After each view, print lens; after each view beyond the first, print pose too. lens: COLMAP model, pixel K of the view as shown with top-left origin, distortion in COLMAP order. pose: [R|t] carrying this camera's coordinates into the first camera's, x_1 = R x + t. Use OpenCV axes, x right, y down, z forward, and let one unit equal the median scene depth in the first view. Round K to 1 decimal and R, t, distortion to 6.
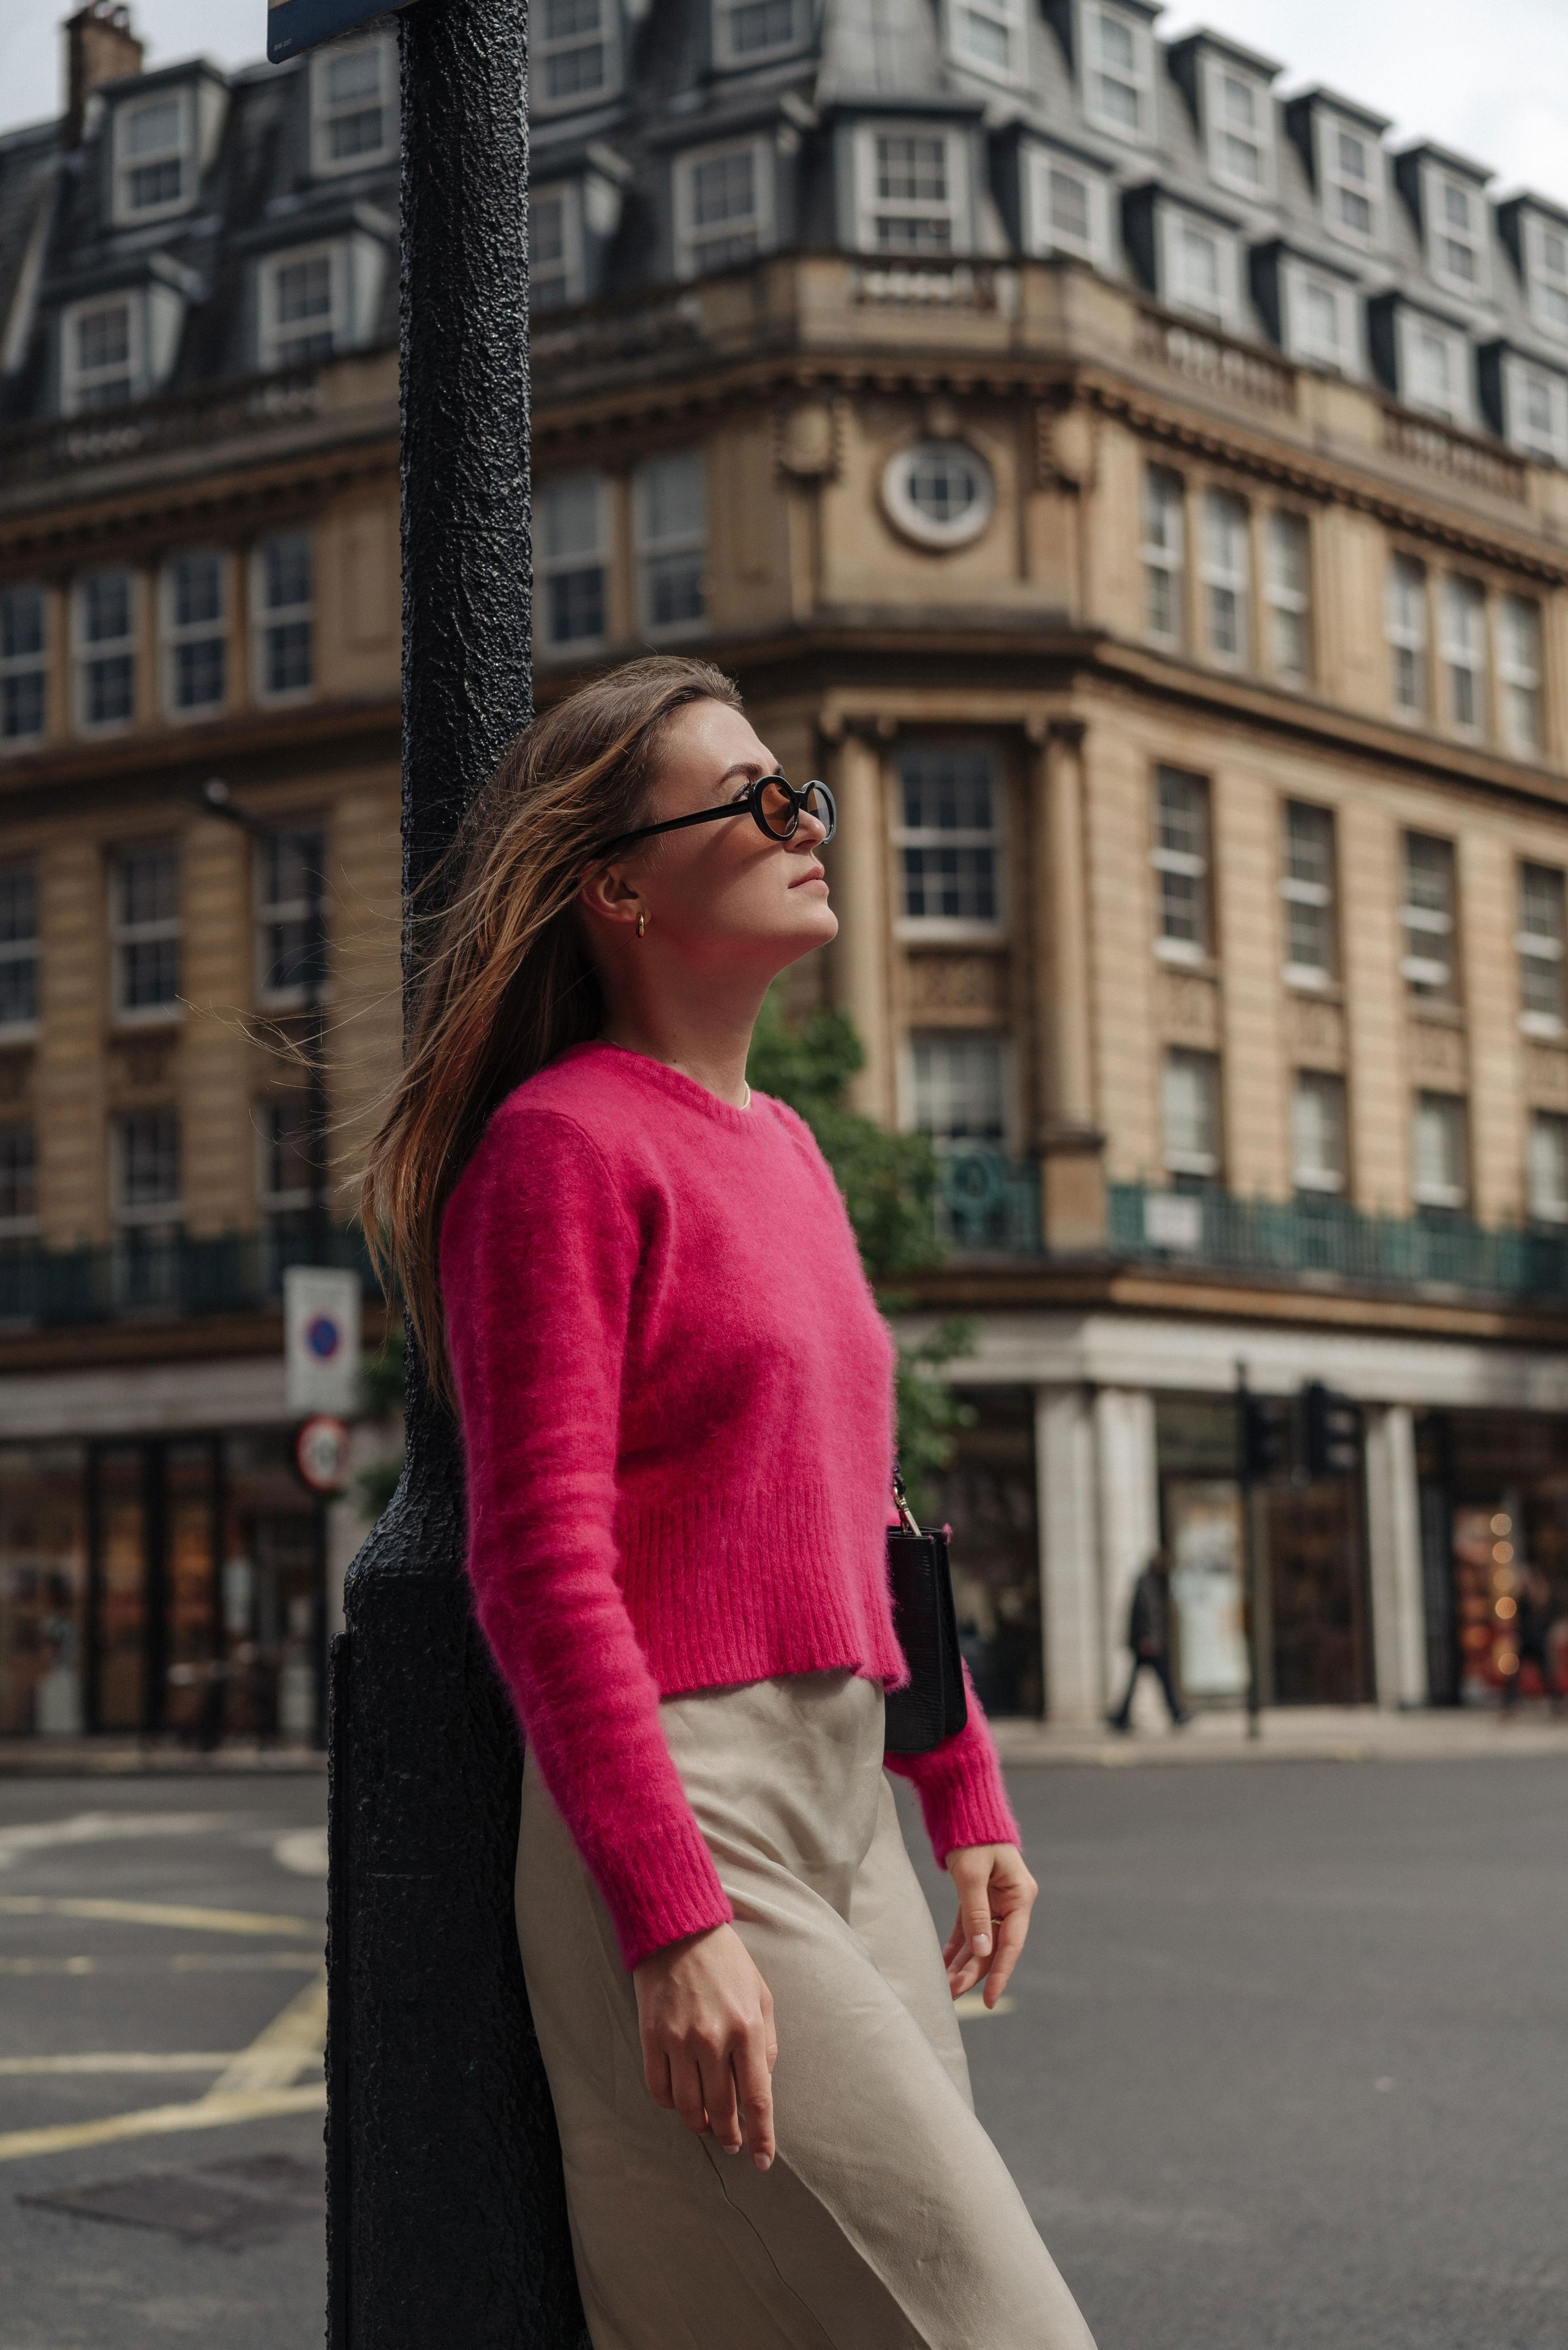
lens RADIAL K [[3593.2, 0, 789.5], [0, 3593.2, 1180.8], [0, 0, 1]] dist [0.029462, 0.031673]
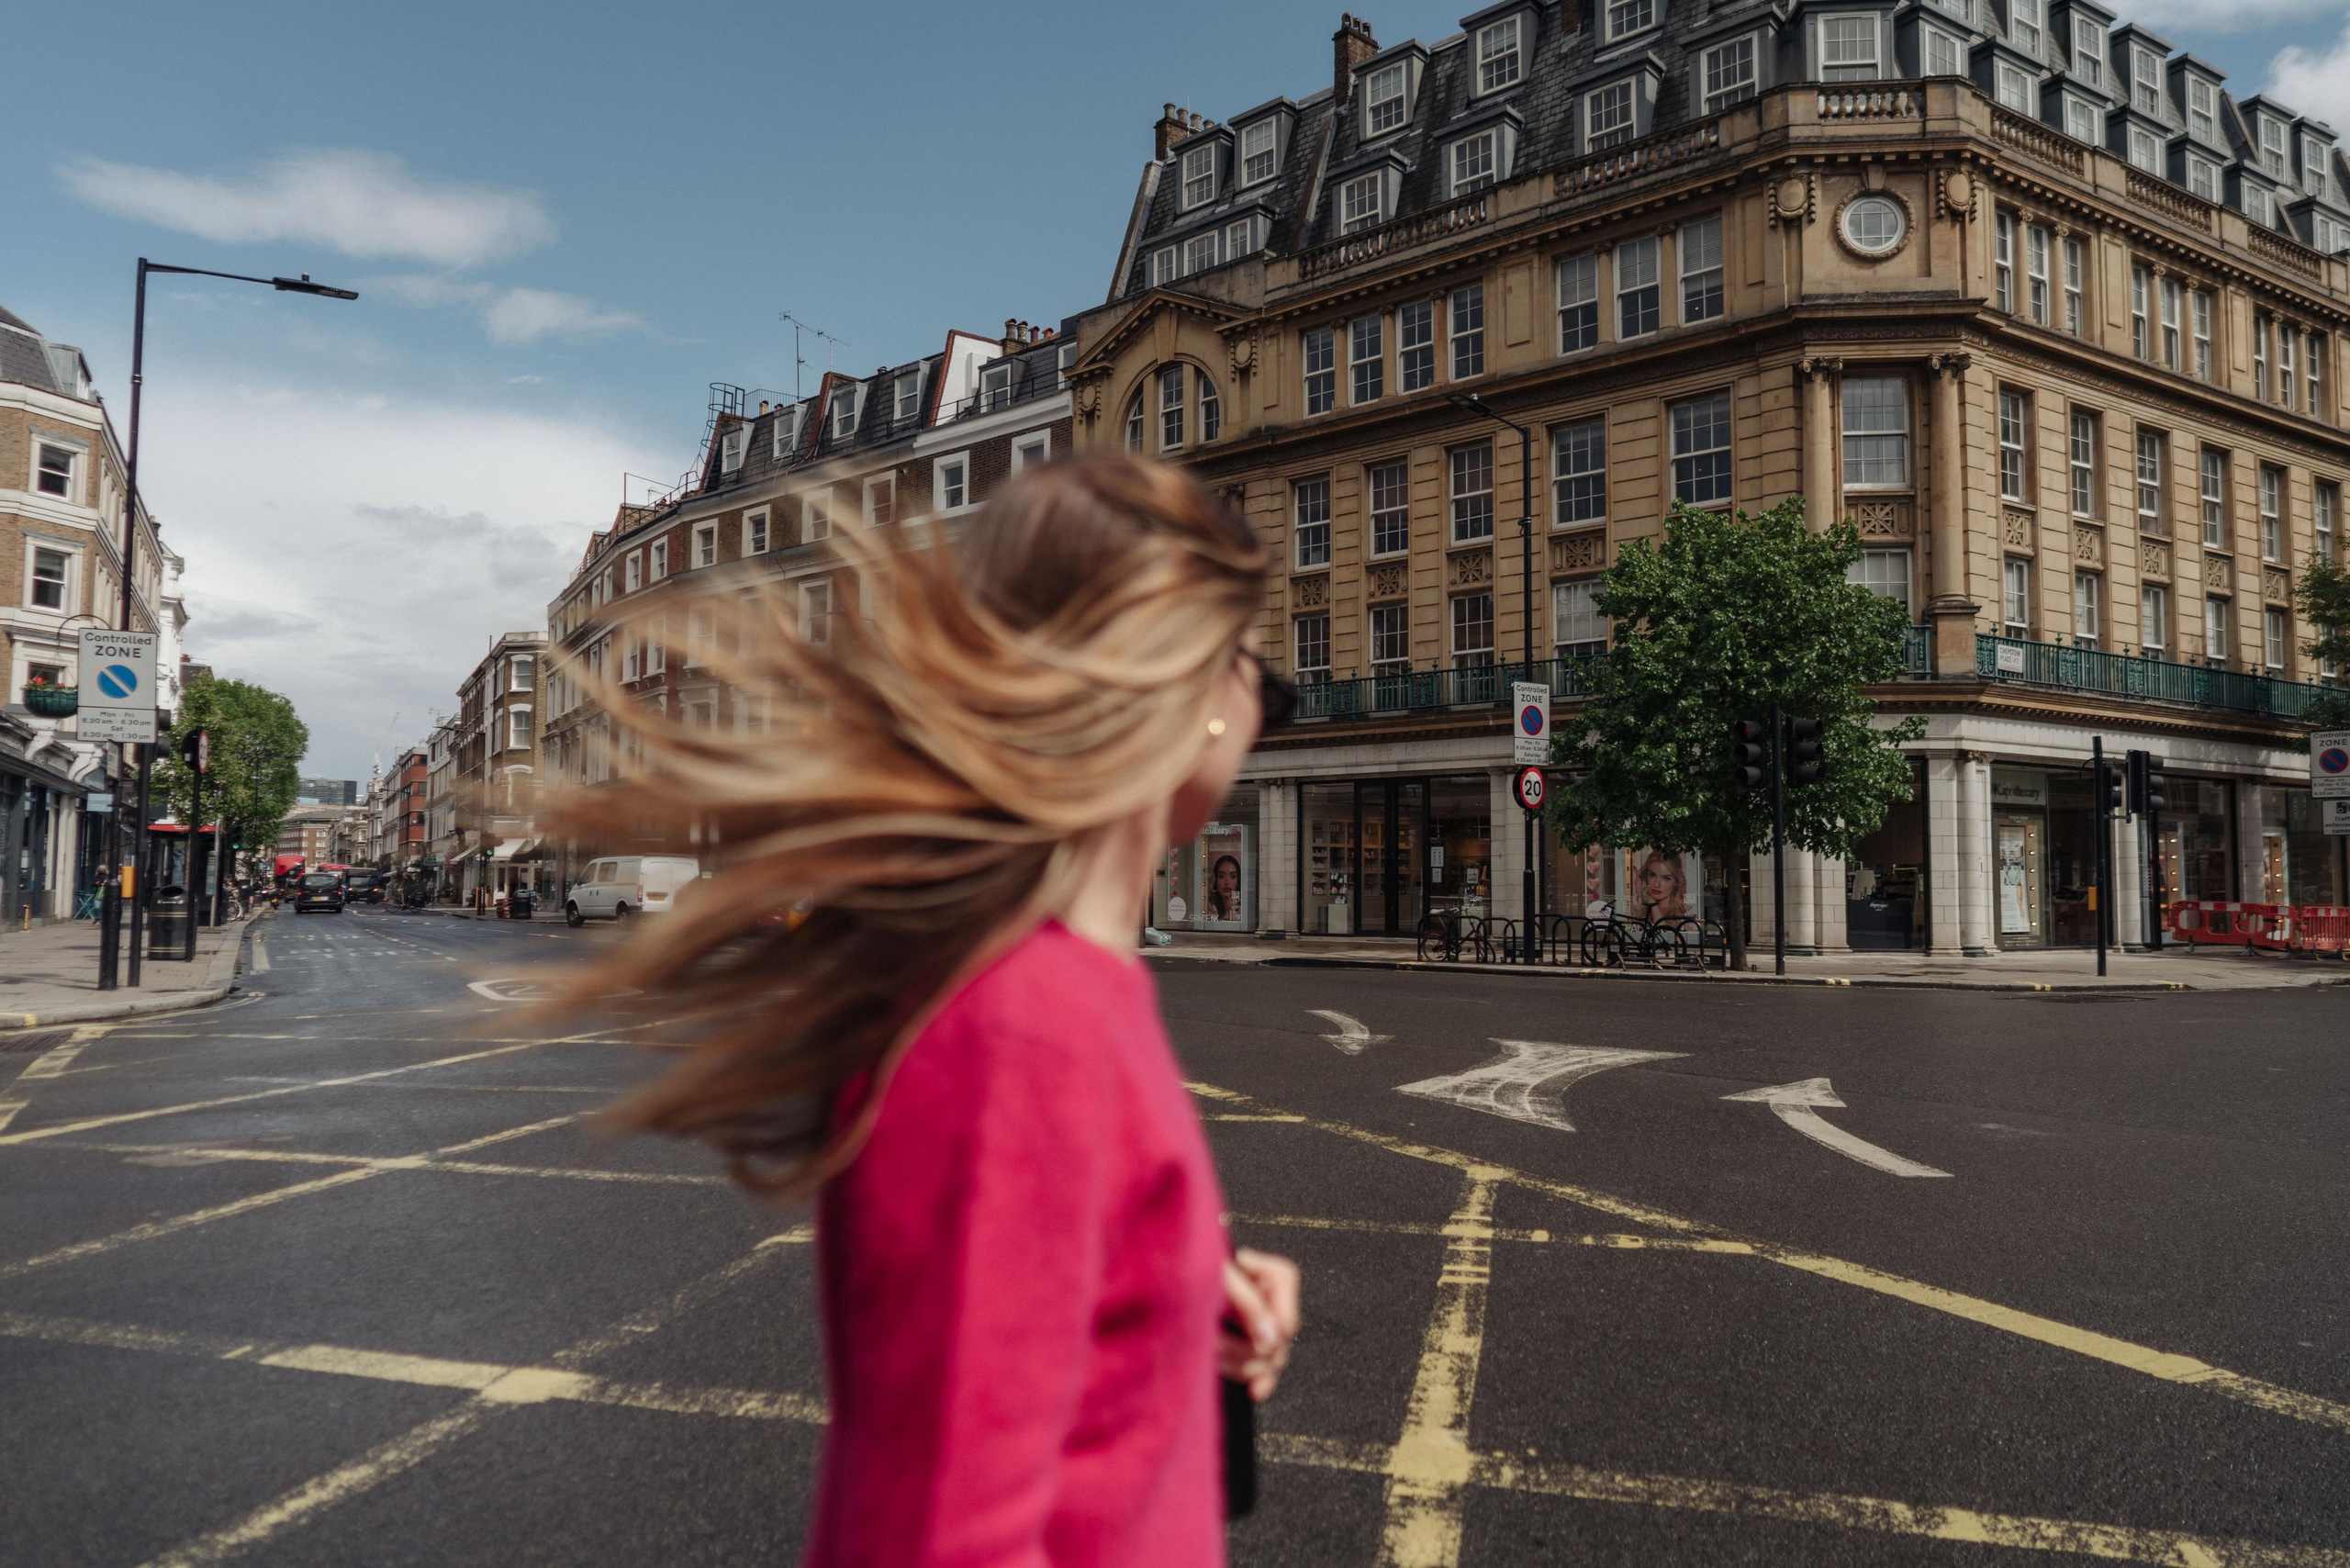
lens RADIAL K [[1587.2, 0, 1145.0], [0, 1587.2, 789.2], [0, 0, 1]] dist [0.000371, 0.004646]
pose [[0.963081, 0.015400, -0.268771, -0.079270], [0.004494, 0.997304, 0.073247, 0.015532], [0.269174, -0.071751, 0.960415, 0.166656]]
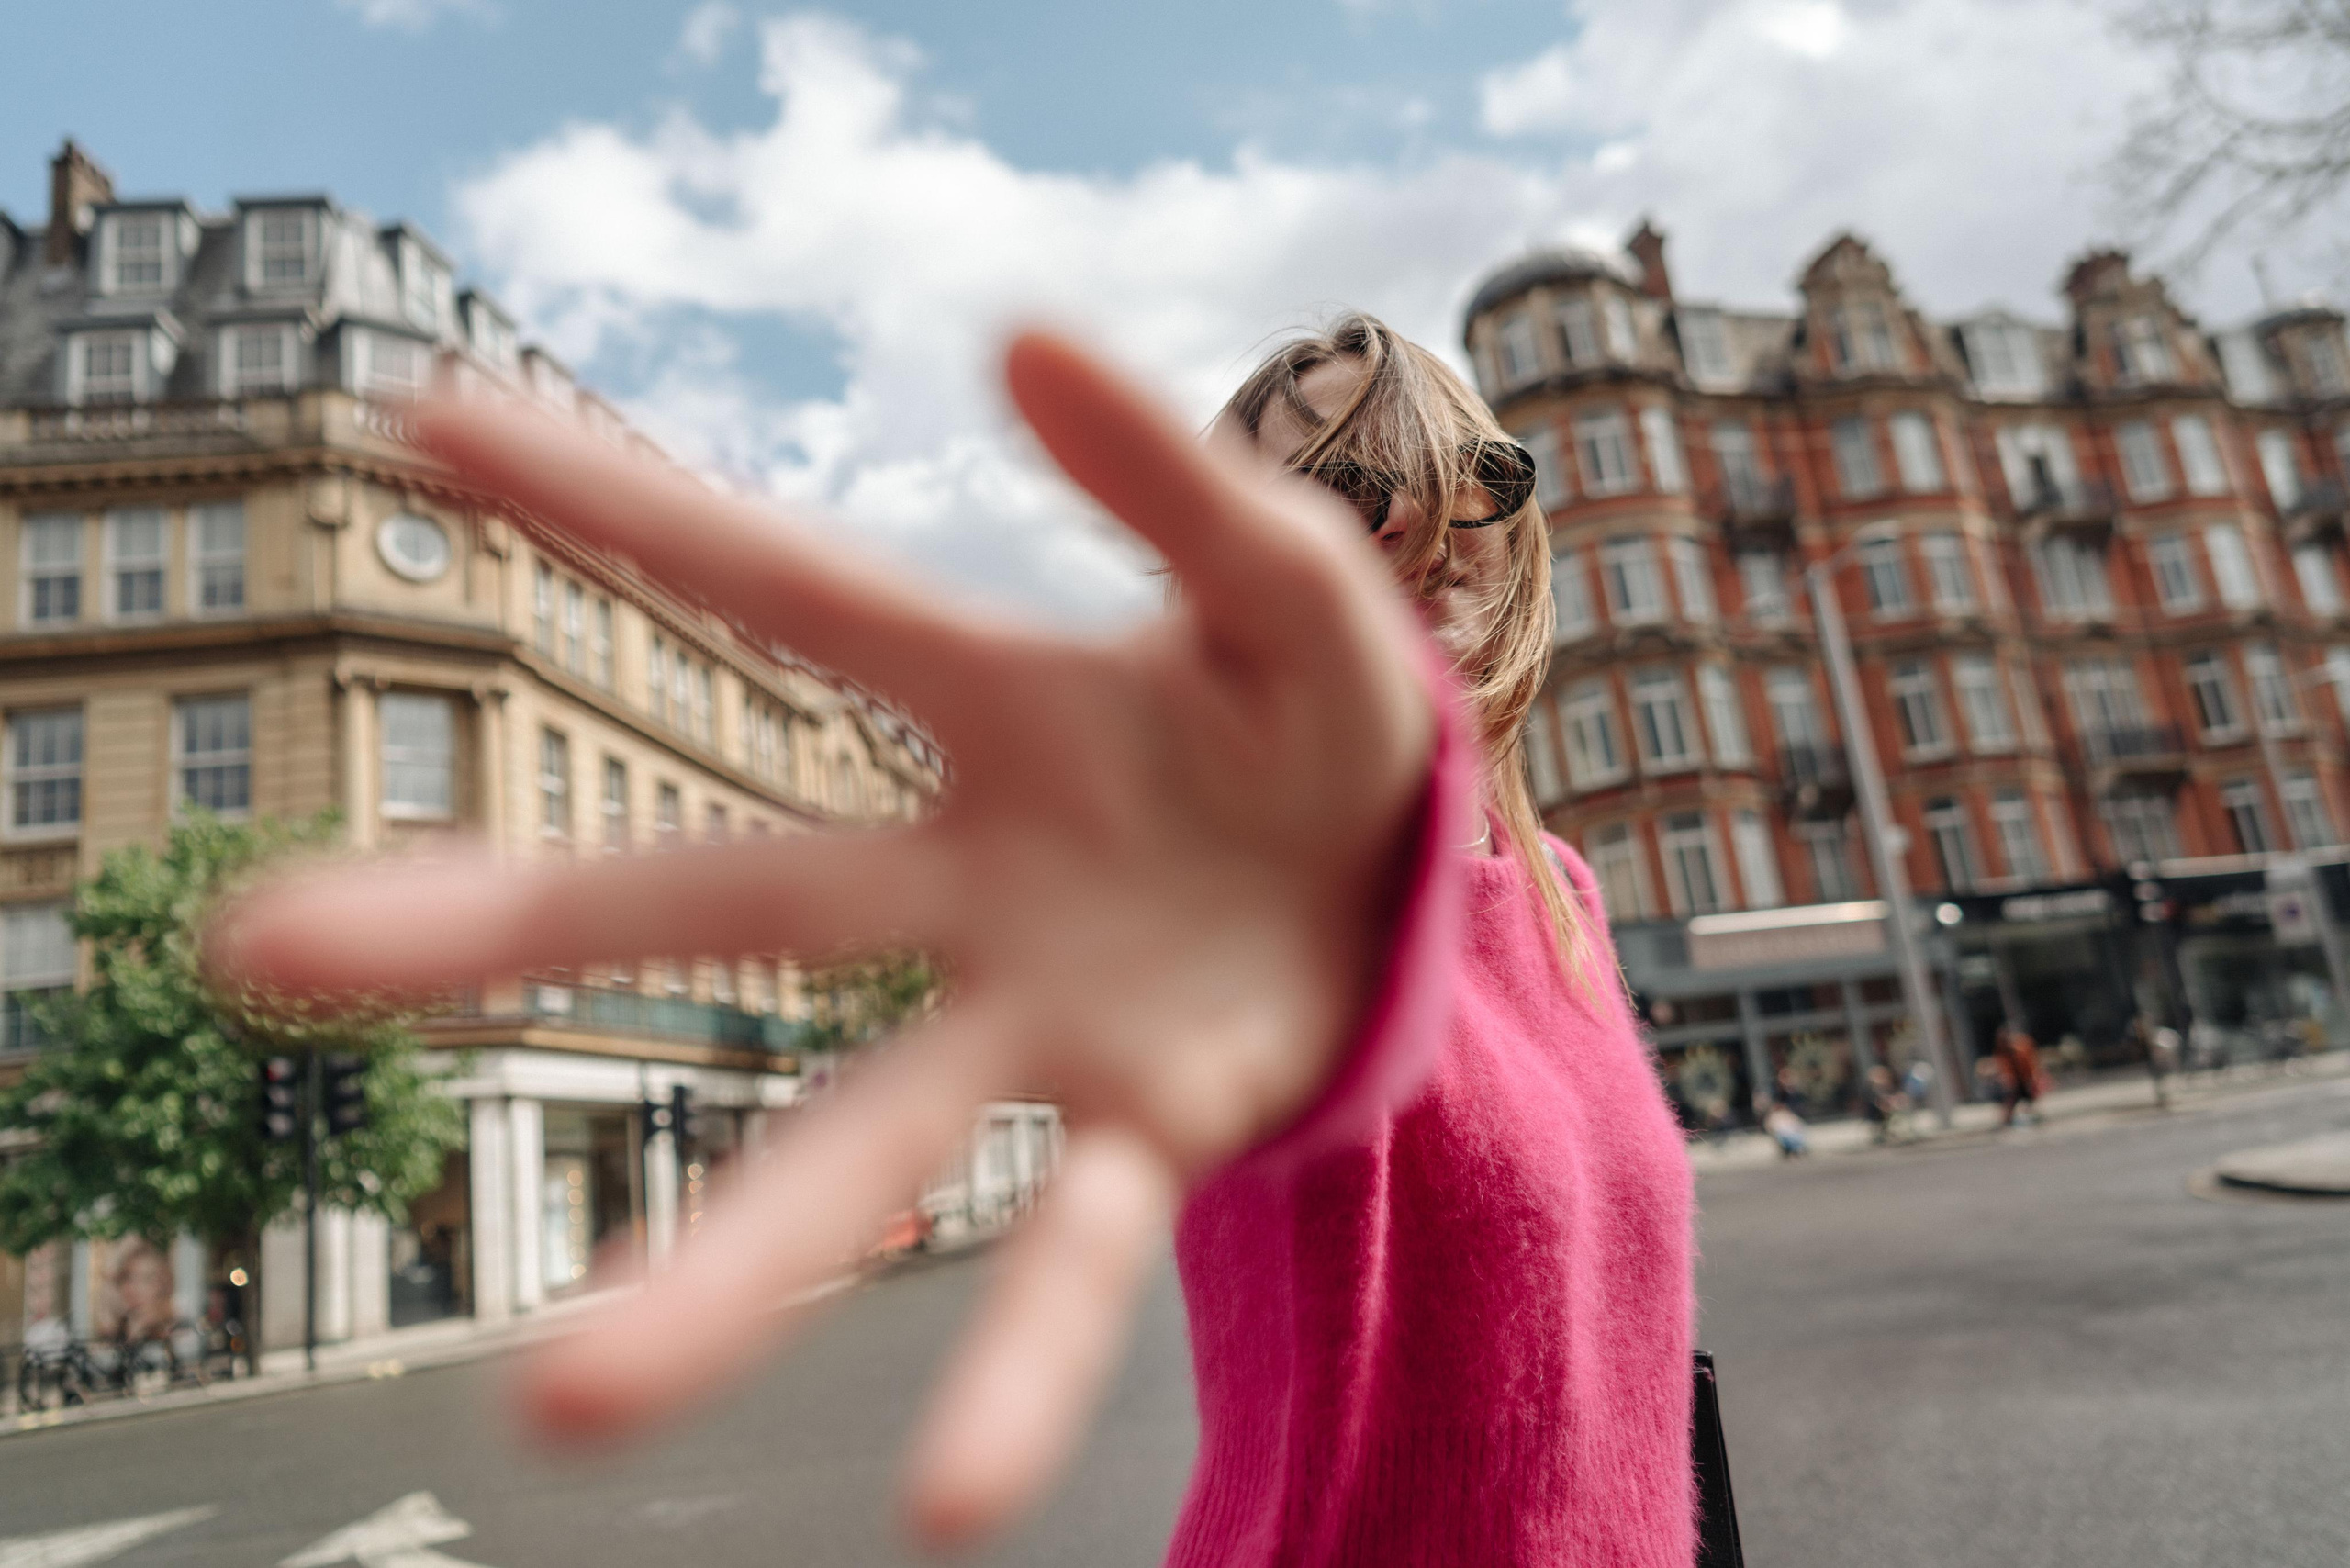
lens RADIAL K [[1594.5, 0, 1161.1], [0, 1594.5, 785.9], [0, 0, 1]] dist [0.000134, 0.005042]
pose [[0.822901, 0.052054, 0.565795, -0.080003], [0.032096, 0.989946, -0.137757, 0.025507], [-0.567277, 0.131520, 0.812957, 0.223889]]
